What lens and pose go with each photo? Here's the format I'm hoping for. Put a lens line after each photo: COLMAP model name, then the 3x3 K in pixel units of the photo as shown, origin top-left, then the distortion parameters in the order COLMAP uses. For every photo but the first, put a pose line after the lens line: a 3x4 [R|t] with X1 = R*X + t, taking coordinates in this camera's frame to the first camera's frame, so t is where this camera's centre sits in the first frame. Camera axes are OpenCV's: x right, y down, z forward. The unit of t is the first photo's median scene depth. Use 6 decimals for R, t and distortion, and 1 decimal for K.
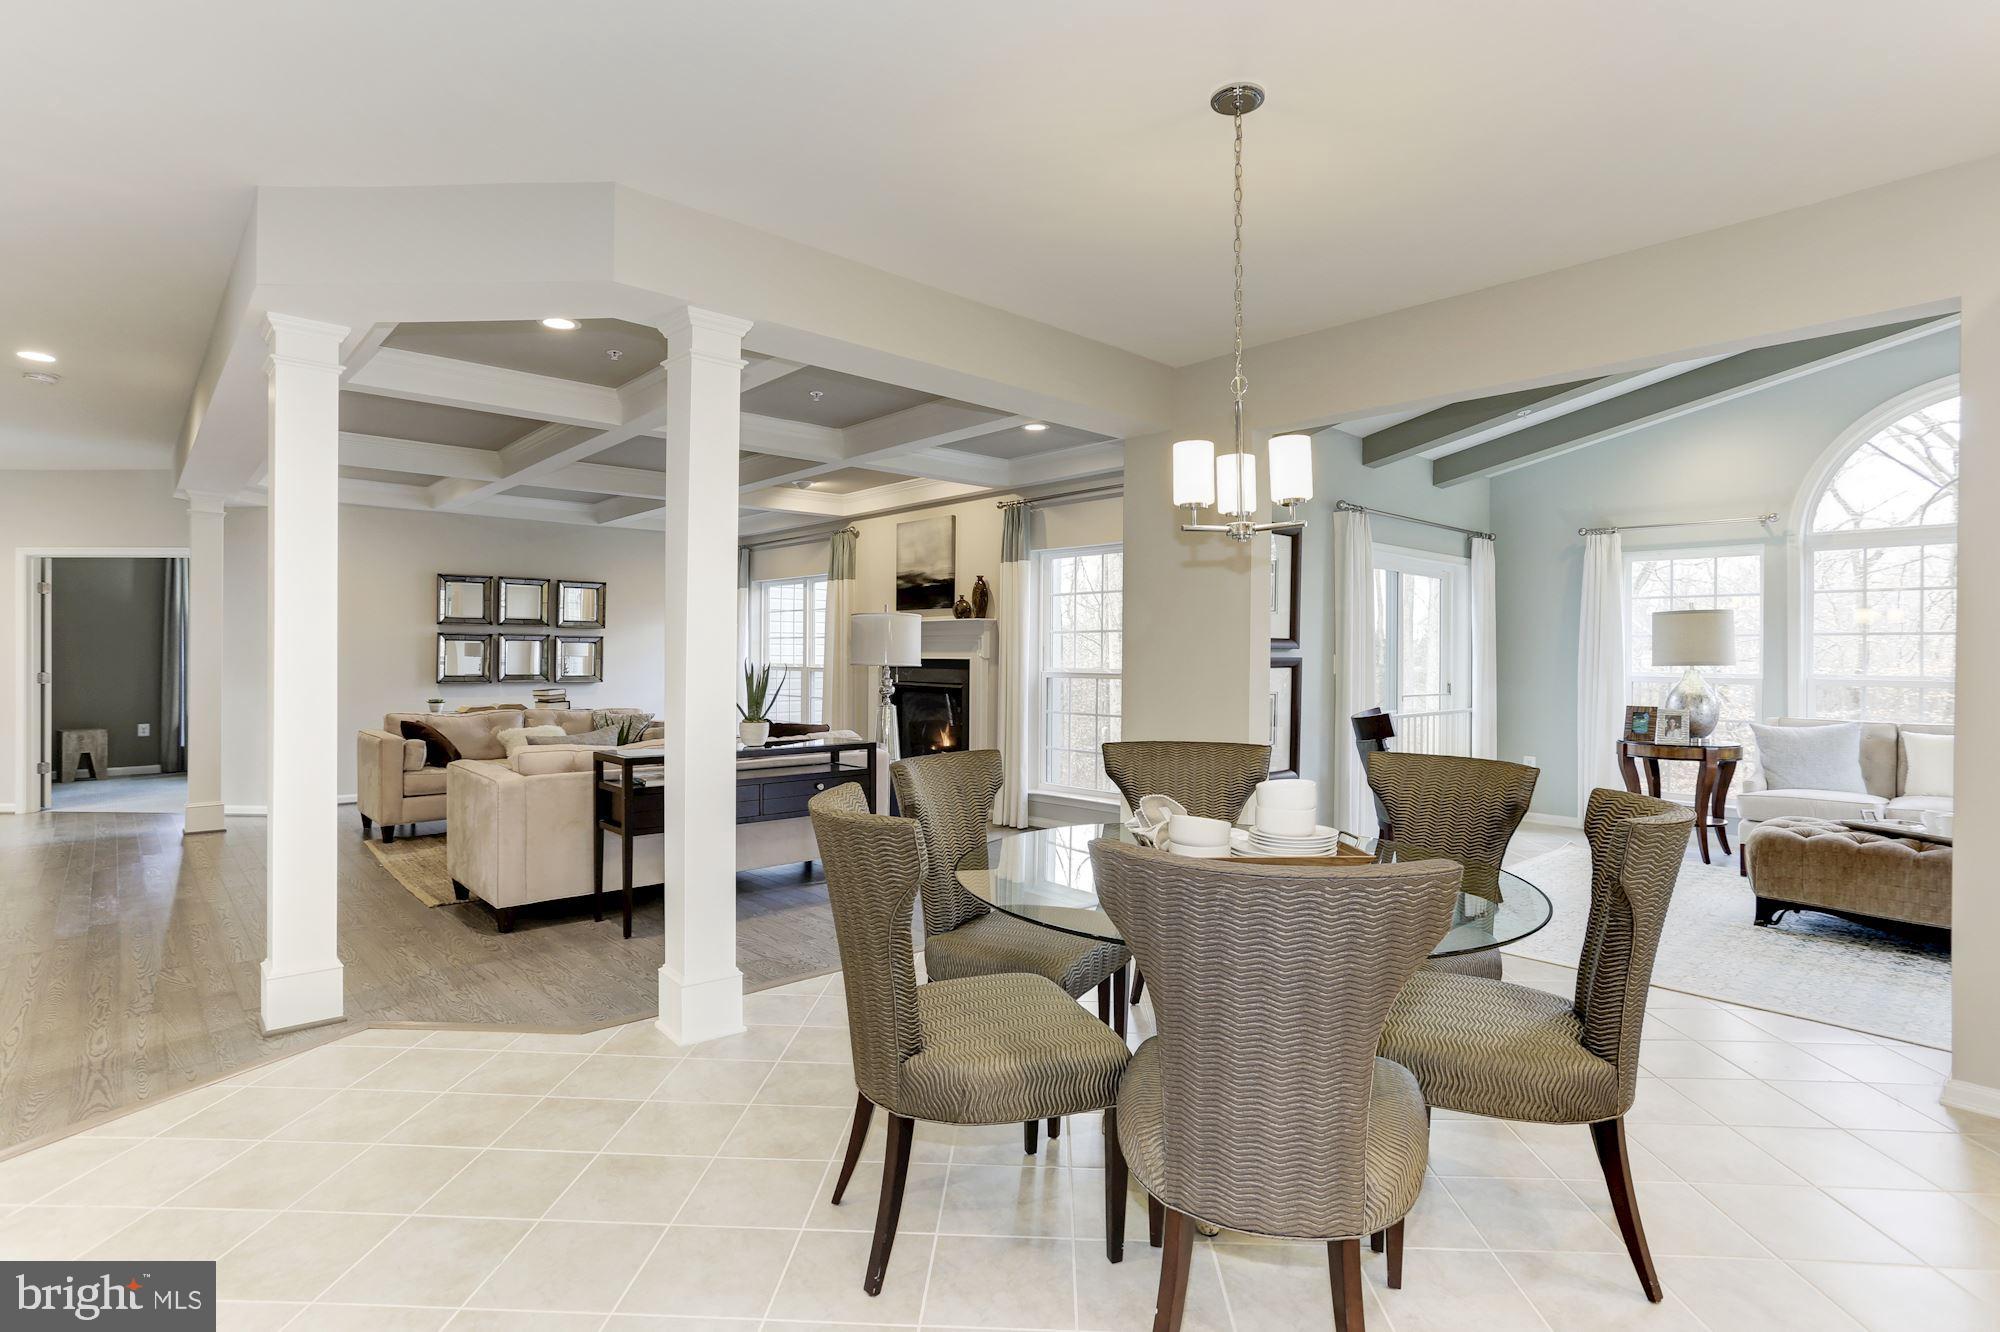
lens RADIAL K [[983.8, 0, 998.1], [0, 983.8, 657.0], [0, 0, 1]] dist [-0.019048, 0.003169]
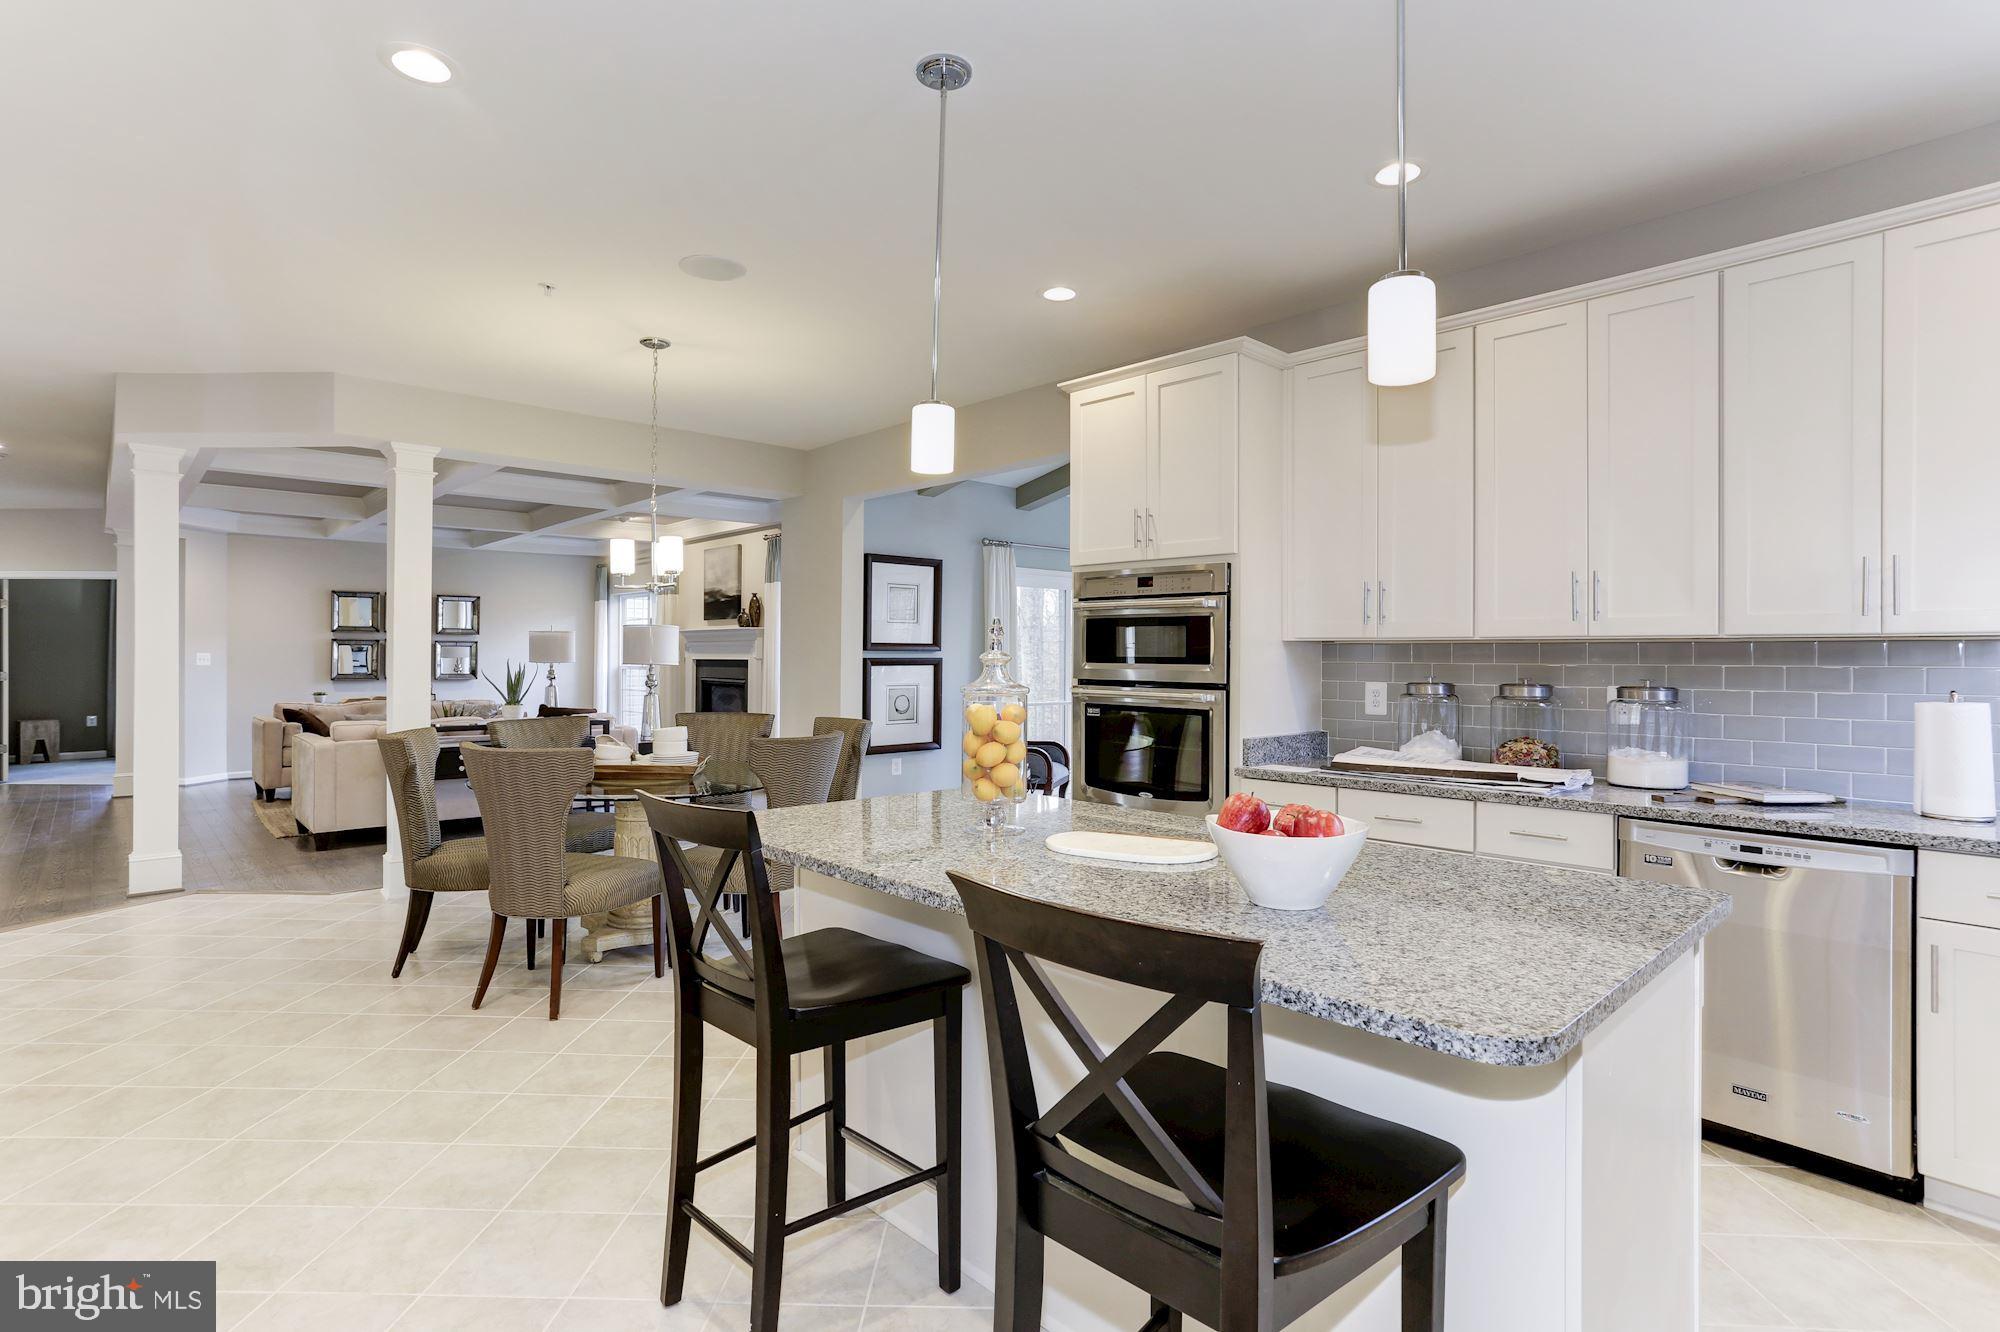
lens RADIAL K [[983.8, 0, 1007.2], [0, 983.8, 655.8], [0, 0, 1]] dist [-0.019048, 0.003169]
pose [[0.999841, -0.002223, 0.017692, 0.282218], [0.002252, 0.999996, -0.001655, 0.000613], [-0.017688, 0.001695, 0.999842, -0.263309]]
